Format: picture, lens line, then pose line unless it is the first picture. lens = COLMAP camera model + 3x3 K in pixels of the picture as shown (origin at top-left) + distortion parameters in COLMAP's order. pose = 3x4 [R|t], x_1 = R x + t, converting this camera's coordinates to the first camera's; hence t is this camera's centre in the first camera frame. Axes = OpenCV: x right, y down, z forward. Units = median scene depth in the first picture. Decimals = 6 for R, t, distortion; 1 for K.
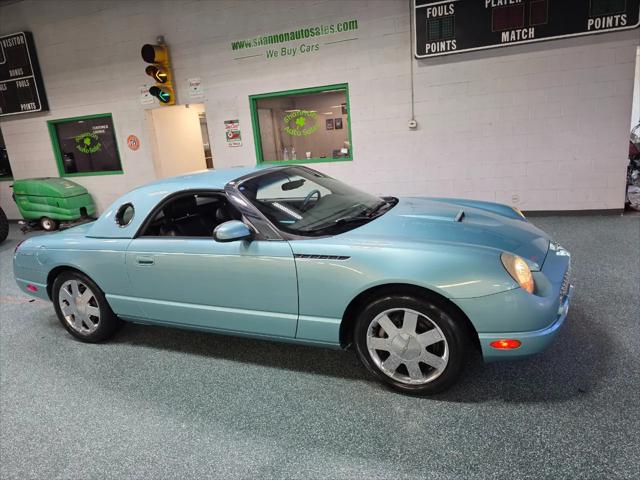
lens RADIAL K [[430.1, 0, 317.9], [0, 430.1, 236.9], [0, 0, 1]] dist [0.058636, -0.052207]
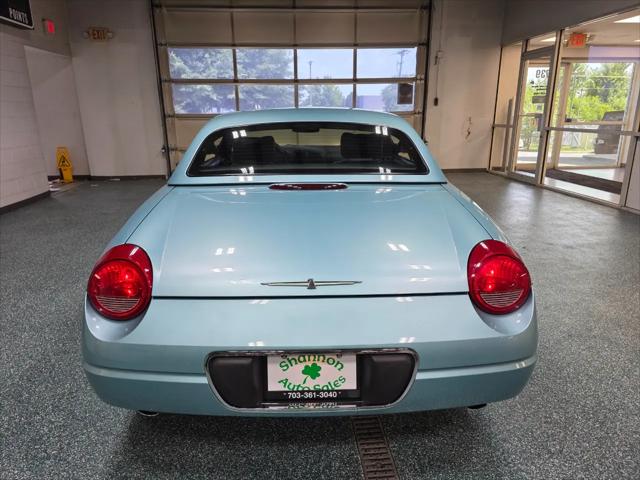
lens RADIAL K [[430.1, 0, 317.9], [0, 430.1, 236.9], [0, 0, 1]] dist [0.058636, -0.052207]
pose [[-0.429212, -0.161936, 0.888568, -0.532296], [0.258255, 0.920719, 0.292542, -0.090636], [-0.865495, 0.355039, -0.353363, 0.724688]]
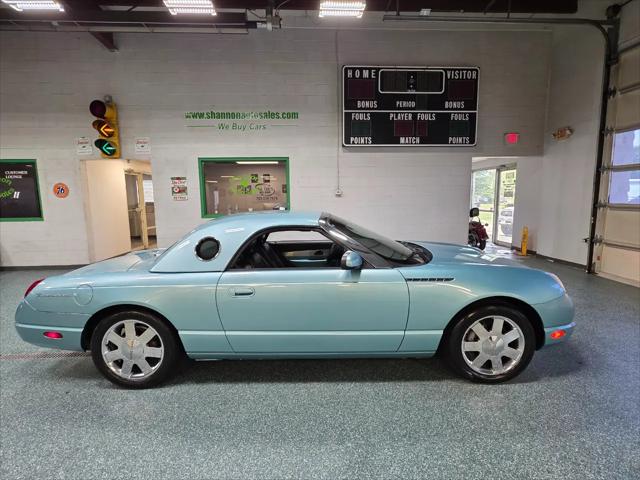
lens RADIAL K [[342.6, 0, 320.0], [0, 342.6, 240.0], [0, 0, 1]] dist [0.002422, 0.000845]
pose [[0.914329, 0.023639, 0.404282, -0.247432], [0.030305, 0.991502, -0.126513, 0.017287], [-0.403837, 0.127927, 0.905842, 0.077091]]
